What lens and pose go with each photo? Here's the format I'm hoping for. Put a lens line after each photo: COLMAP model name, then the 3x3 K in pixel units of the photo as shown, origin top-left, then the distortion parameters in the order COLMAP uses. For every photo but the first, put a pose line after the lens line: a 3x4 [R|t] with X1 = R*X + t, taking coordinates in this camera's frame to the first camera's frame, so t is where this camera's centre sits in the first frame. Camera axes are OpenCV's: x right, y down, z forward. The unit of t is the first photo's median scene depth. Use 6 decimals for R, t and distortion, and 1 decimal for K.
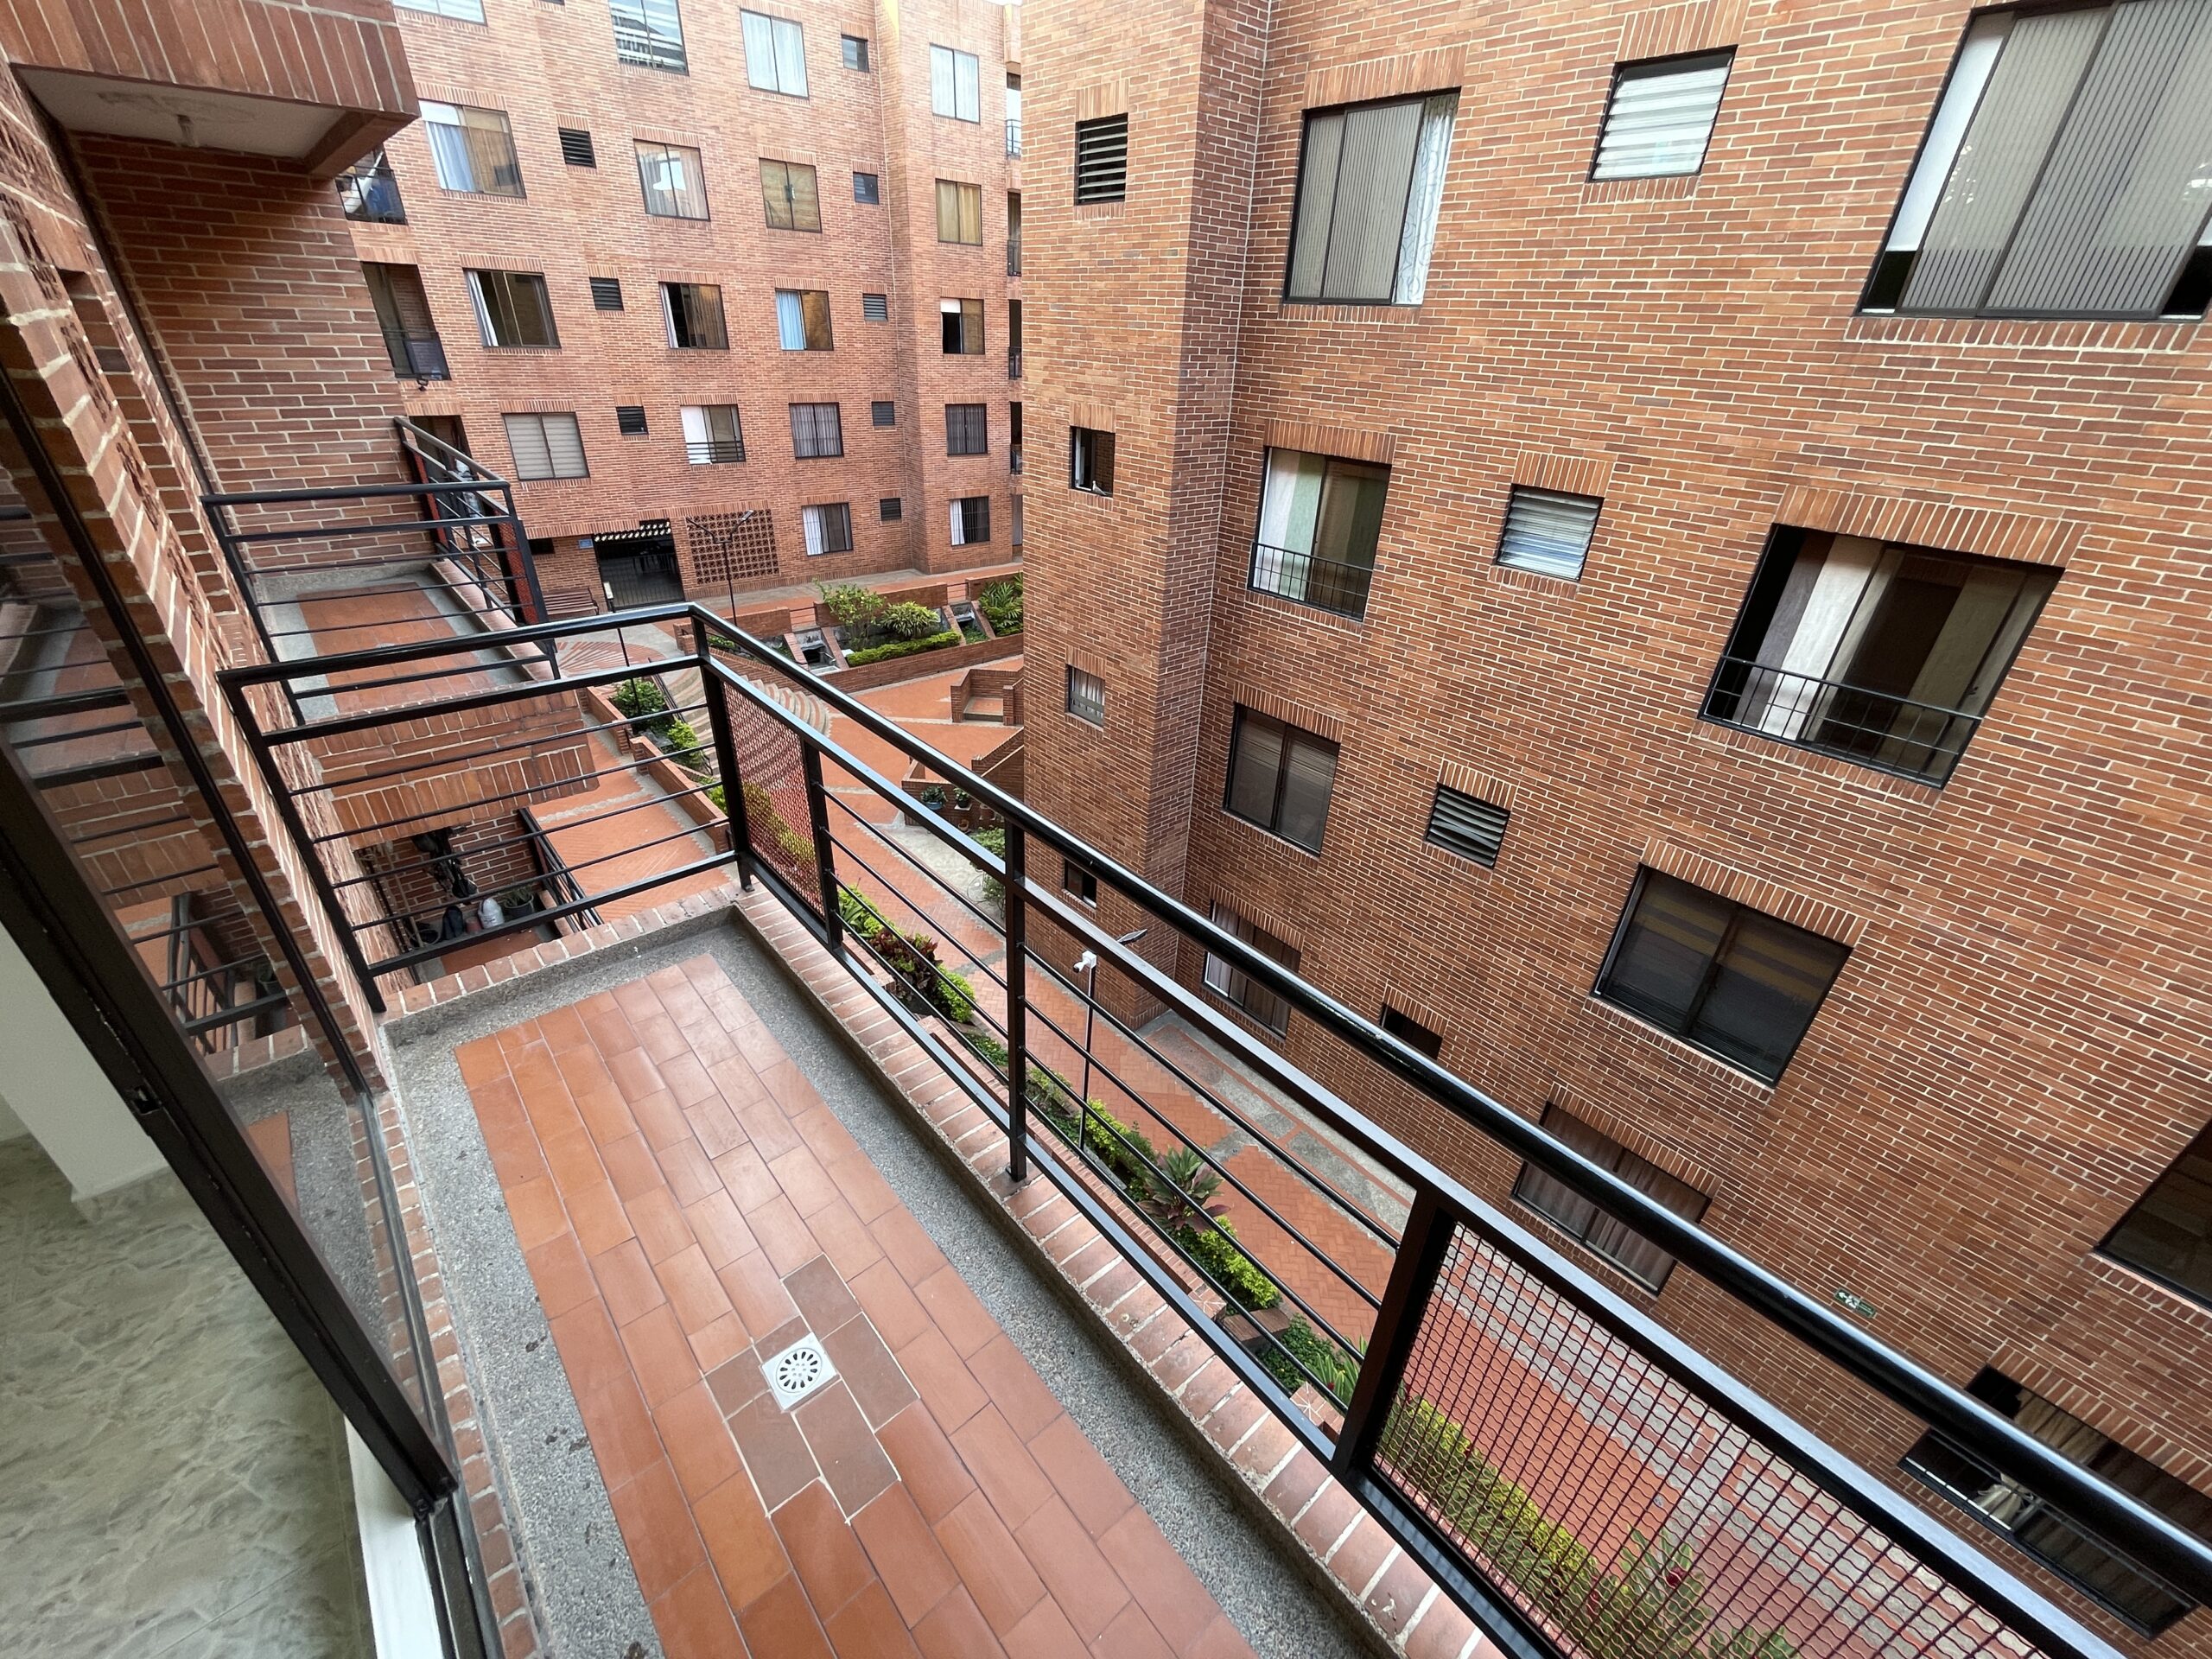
lens RADIAL K [[900.0, 0, 1101.6], [0, 900.0, 828.3], [0, 0, 1]] dist [-0.002335, 0.000771]
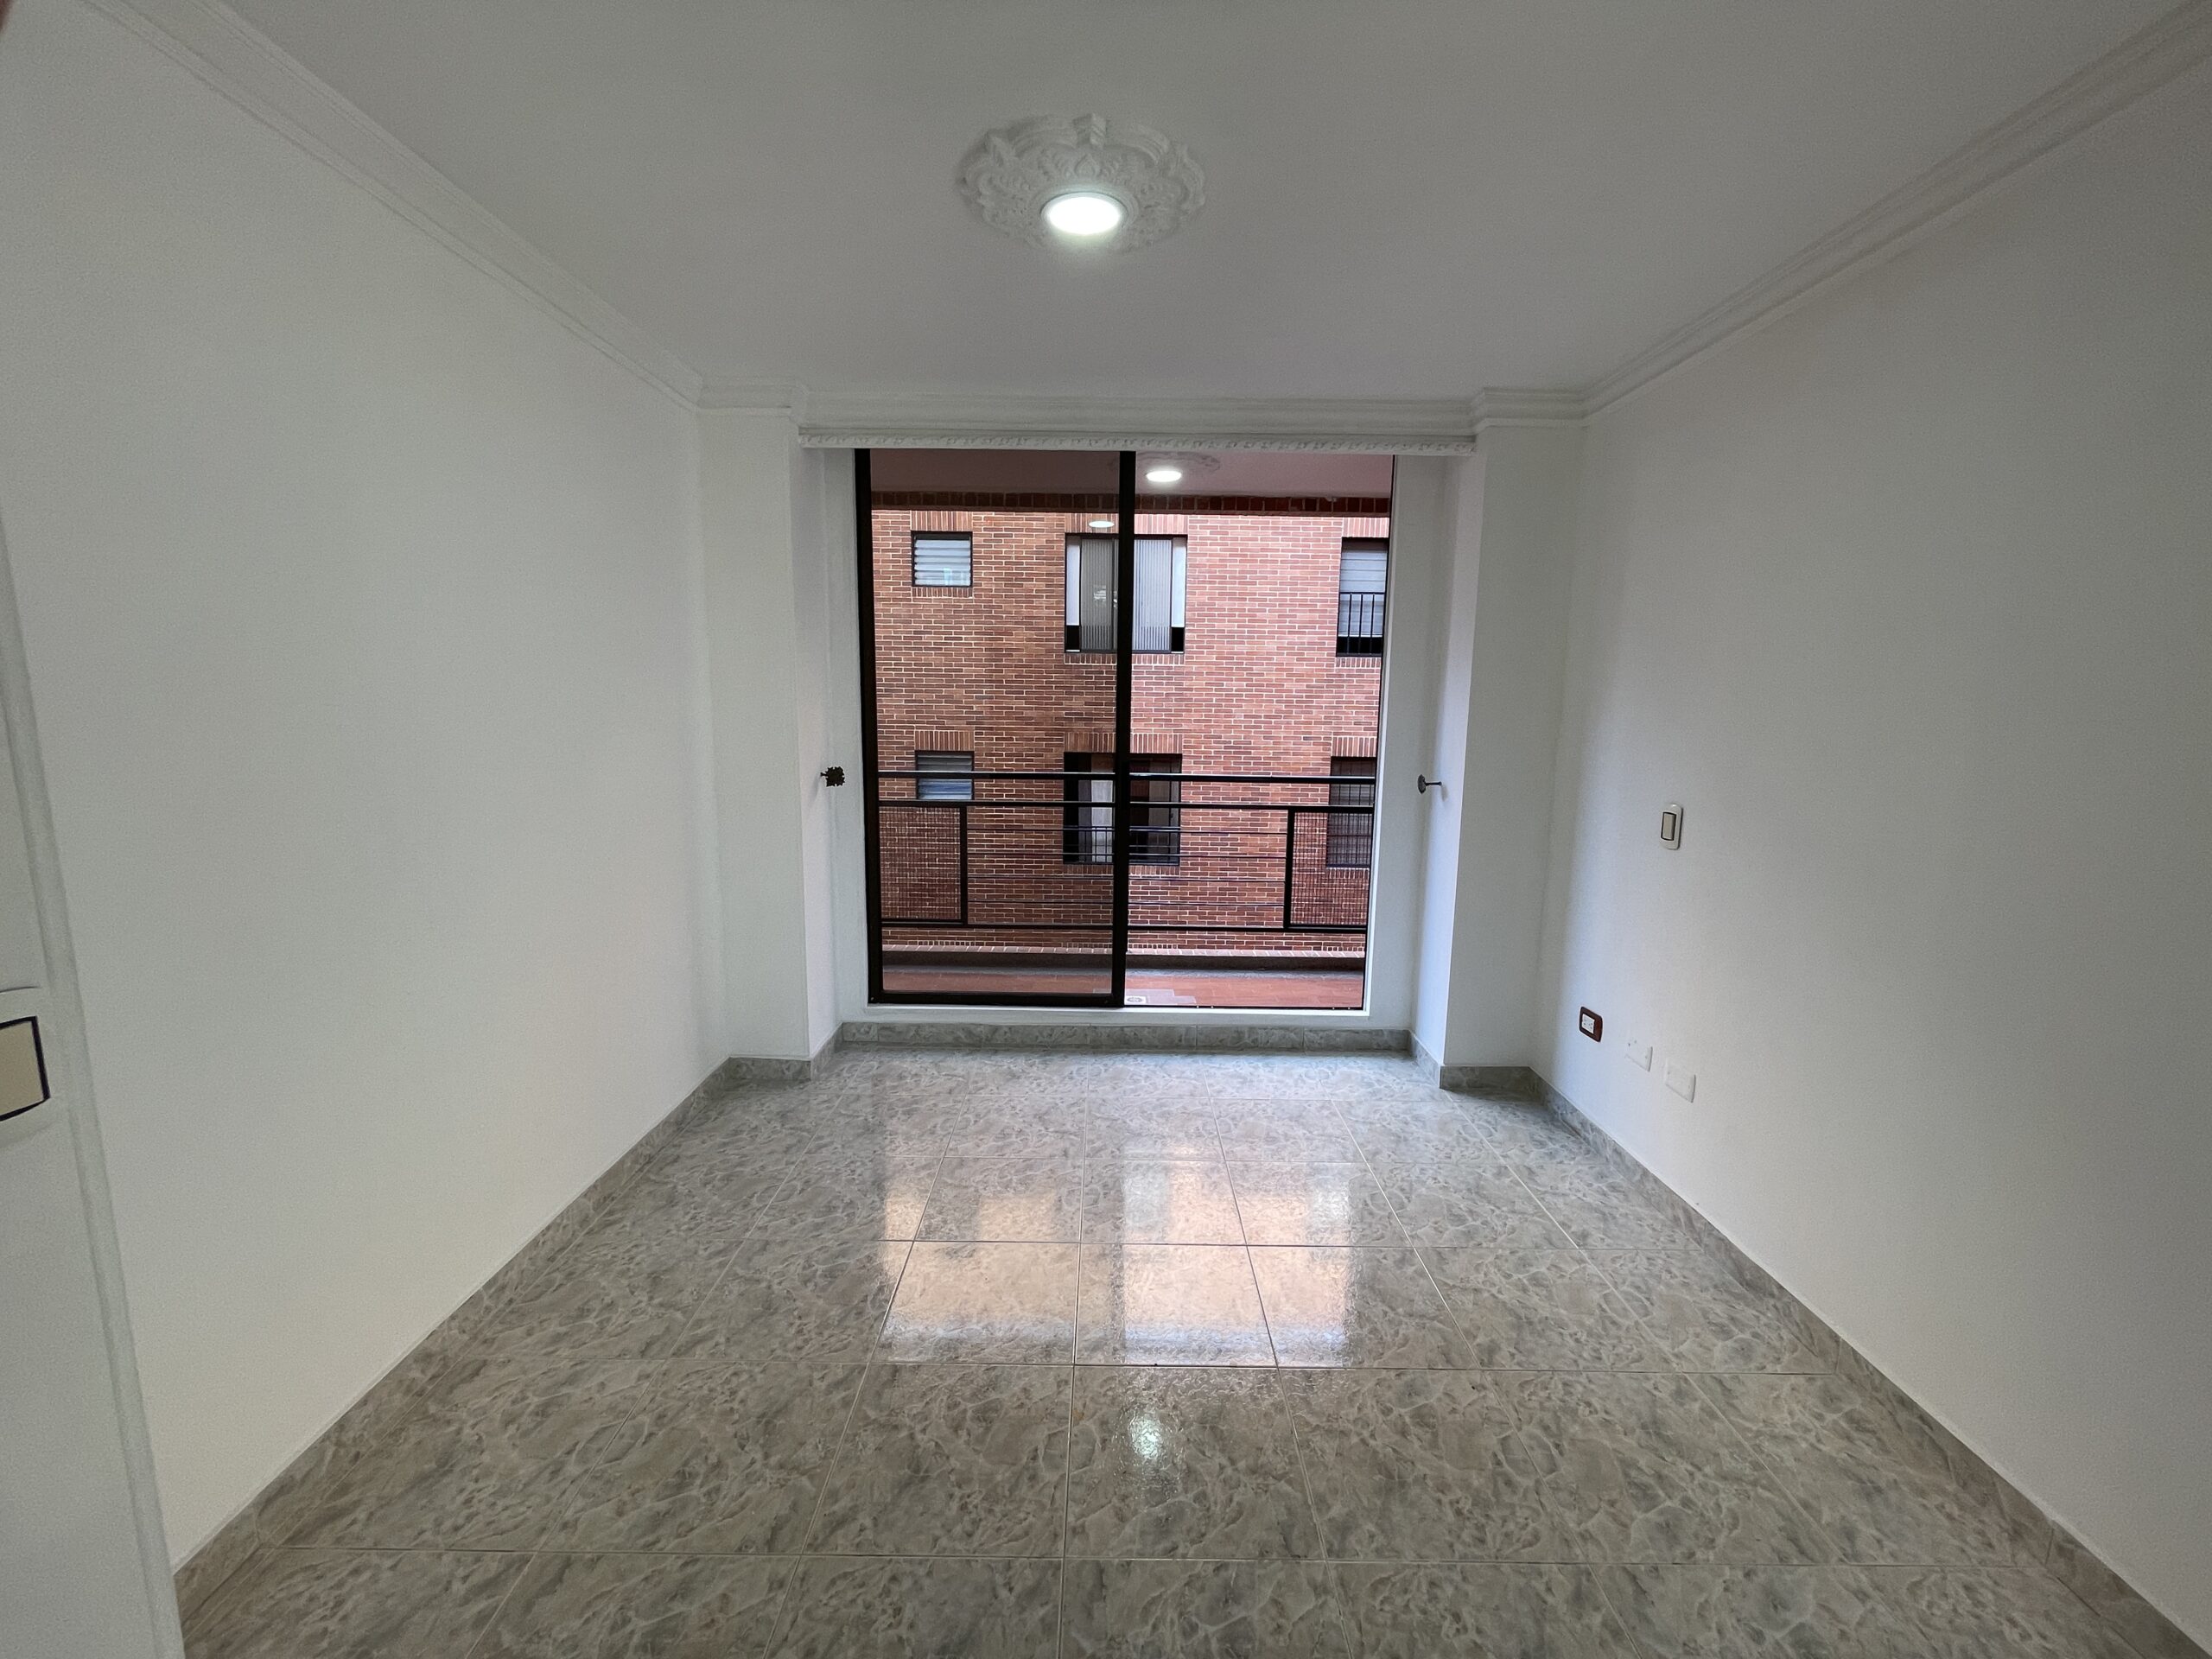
lens RADIAL K [[900.0, 0, 1104.8], [0, 900.0, 816.7], [0, 0, 1]] dist [-0.002335, 0.000771]
pose [[0.670146, -0.133177, 0.730183, -0.589704], [0.374931, 0.909770, -0.178172, 0.147895], [-0.640571, 0.393169, 0.659611, -0.229506]]
